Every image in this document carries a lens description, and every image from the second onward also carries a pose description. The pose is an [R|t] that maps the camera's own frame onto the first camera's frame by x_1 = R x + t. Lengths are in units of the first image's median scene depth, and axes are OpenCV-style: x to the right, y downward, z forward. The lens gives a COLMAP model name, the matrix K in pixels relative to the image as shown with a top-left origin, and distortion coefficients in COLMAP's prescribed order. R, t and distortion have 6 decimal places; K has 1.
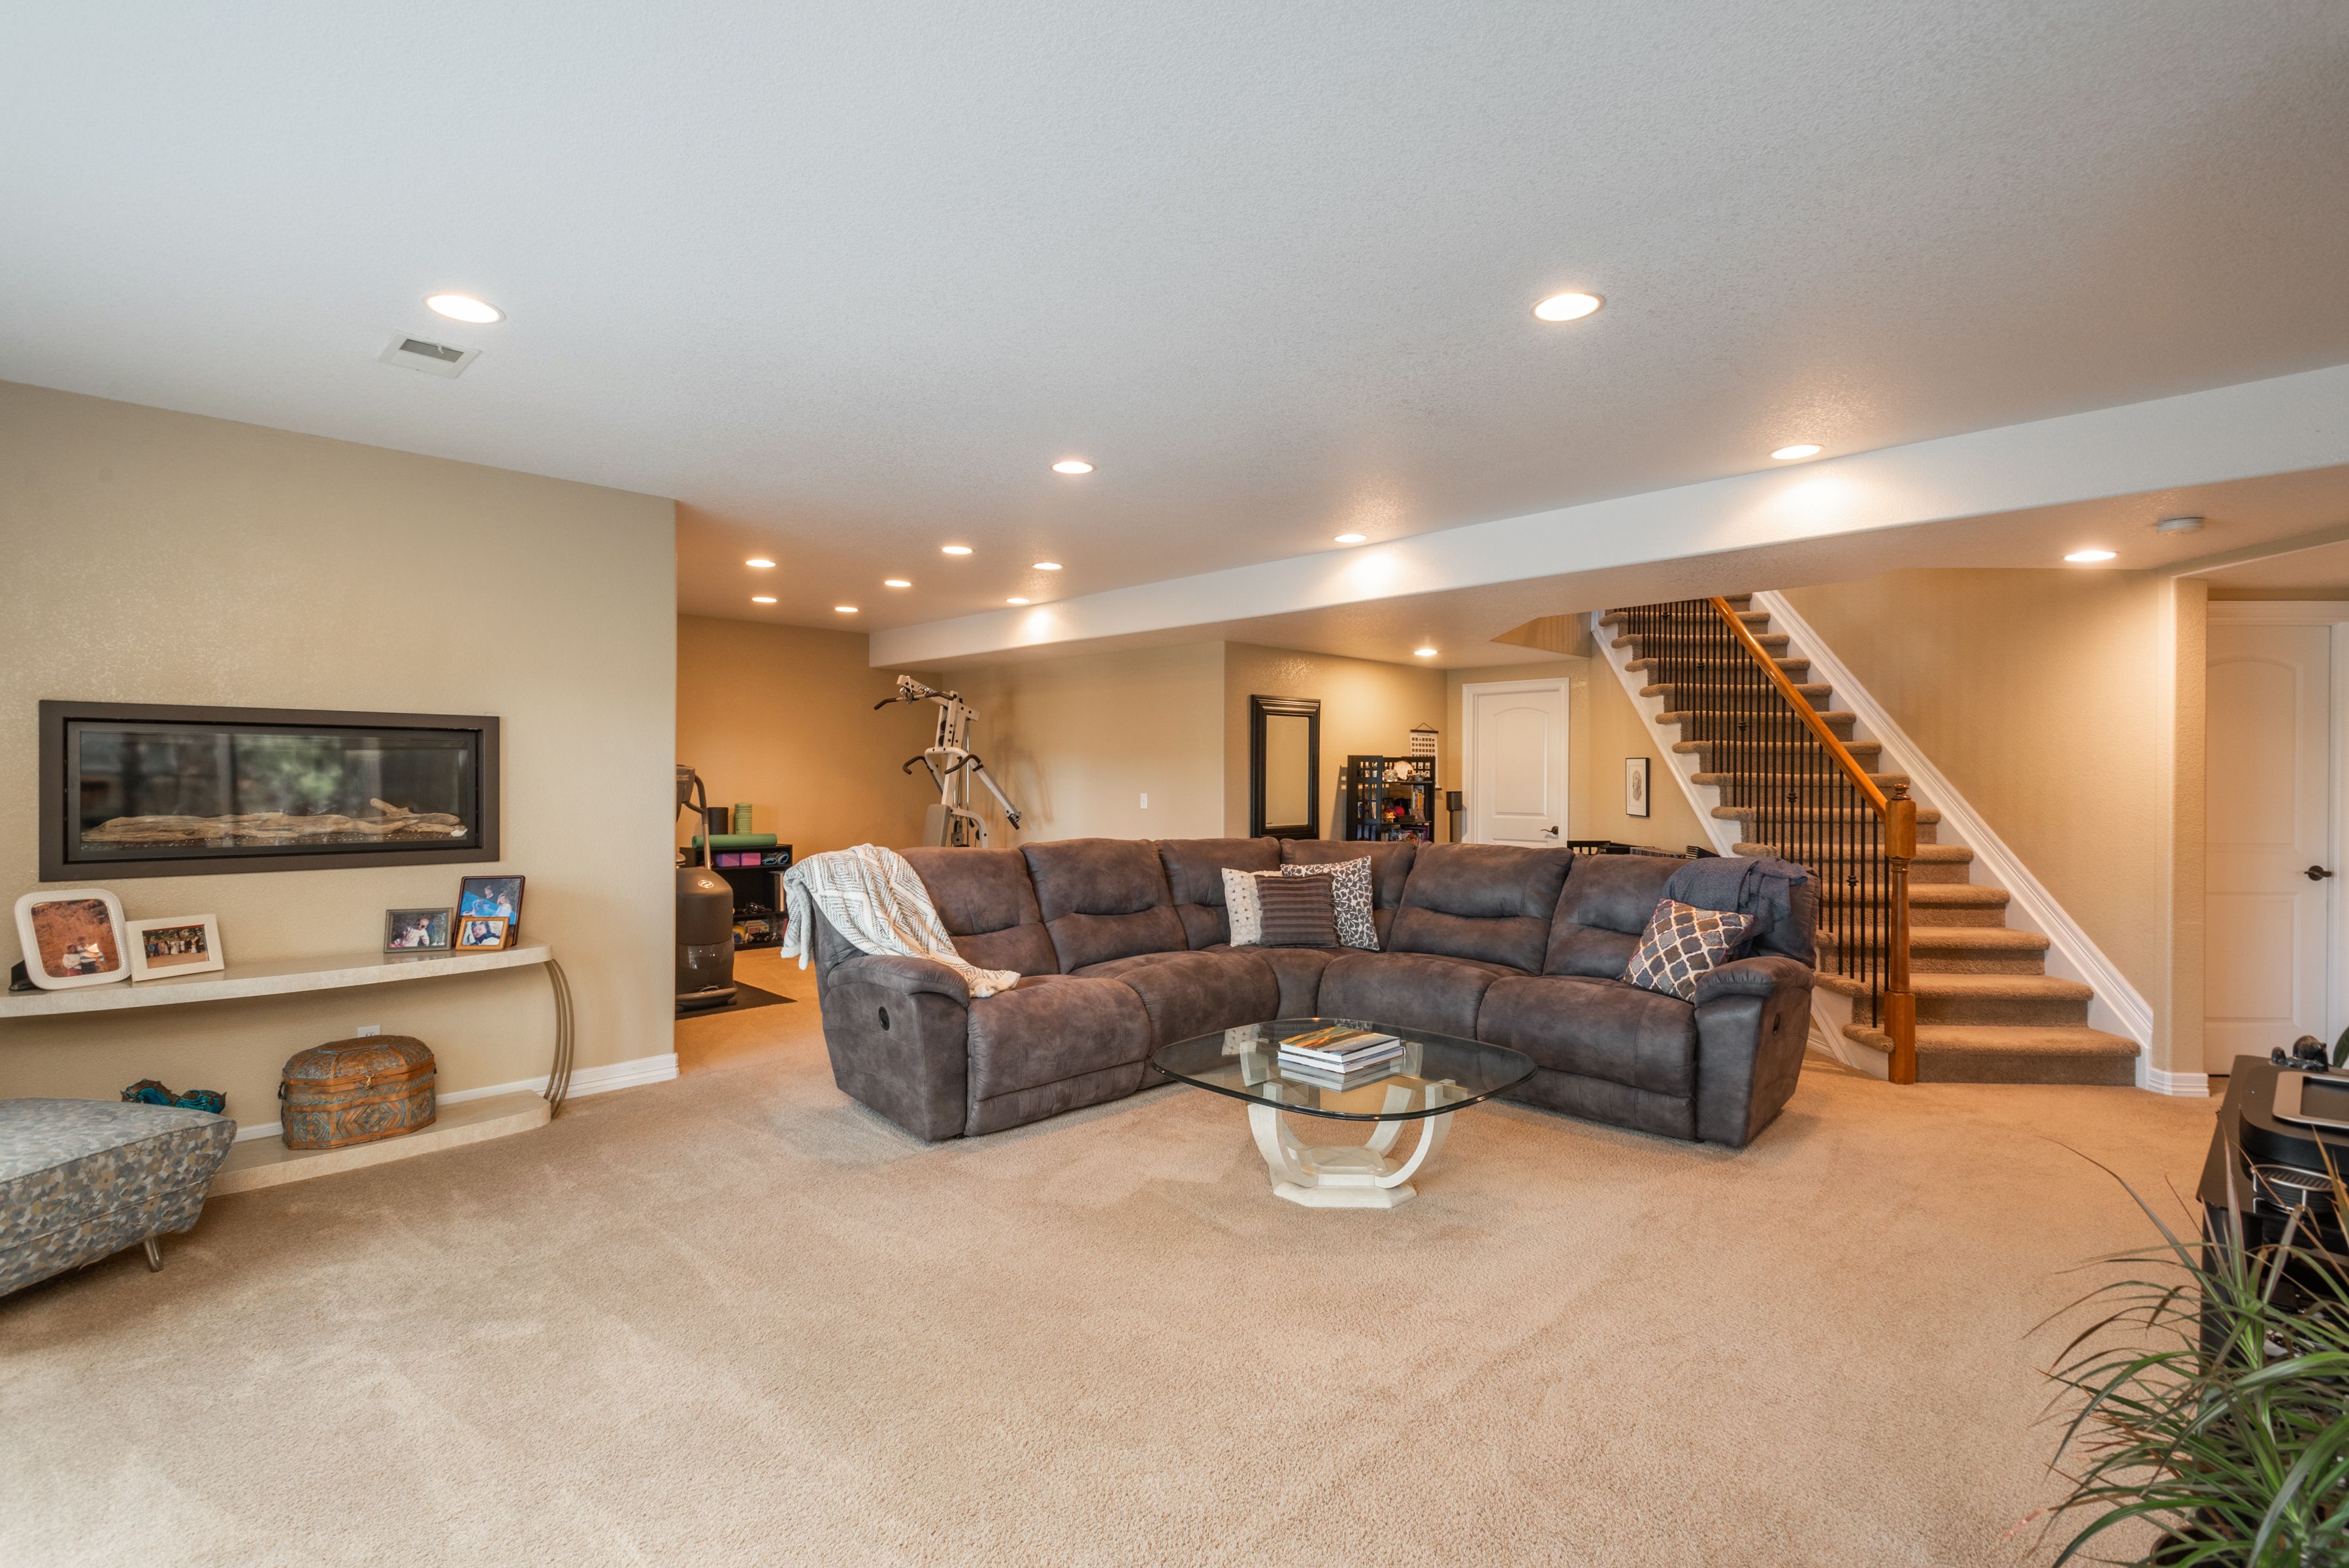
lens RADIAL K [[1101.2, 0, 1177.0], [0, 1101.2, 773.4], [0, 0, 1]] dist [0.003223, 0.000470]
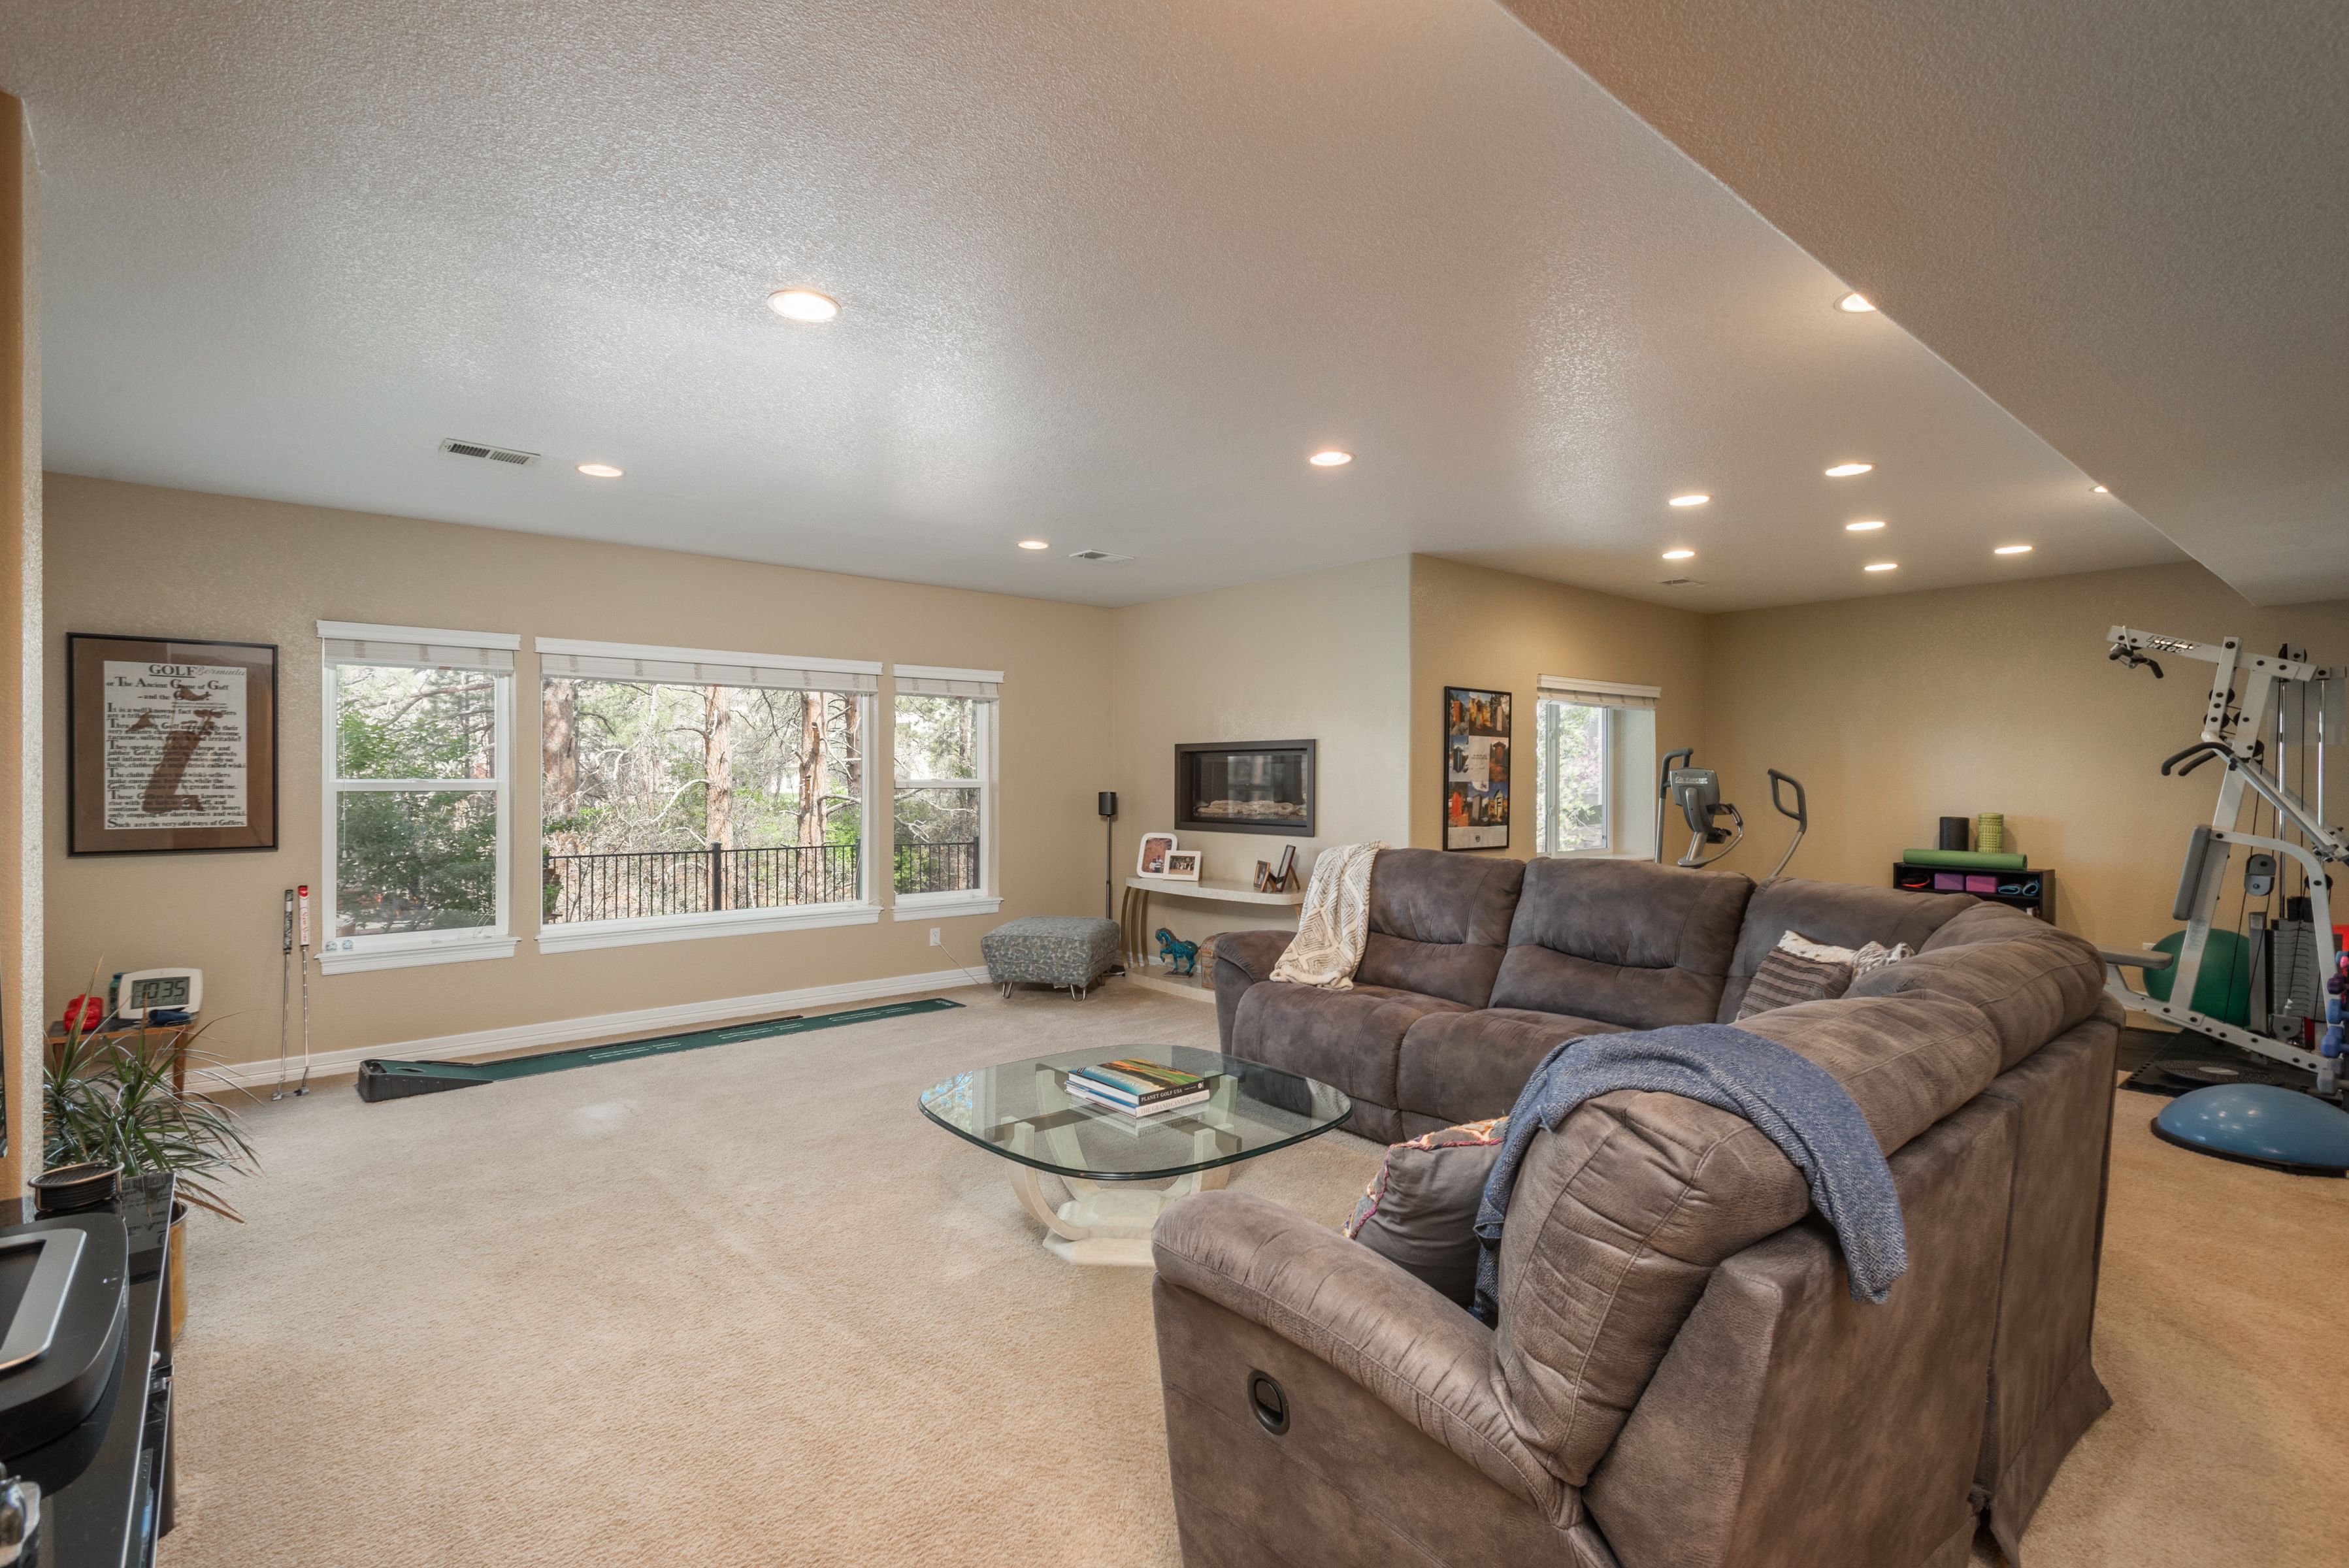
lens RADIAL K [[1101.2, 0, 1177.0], [0, 1101.2, 773.4], [0, 0, 1]] dist [0.003223, 0.000470]
pose [[-0.078747, -0.006520, -0.996873, 0.961452], [0.003992, 0.999969, -0.006855, 0.004298], [0.996887, -0.004520, -0.078719, 1.031435]]
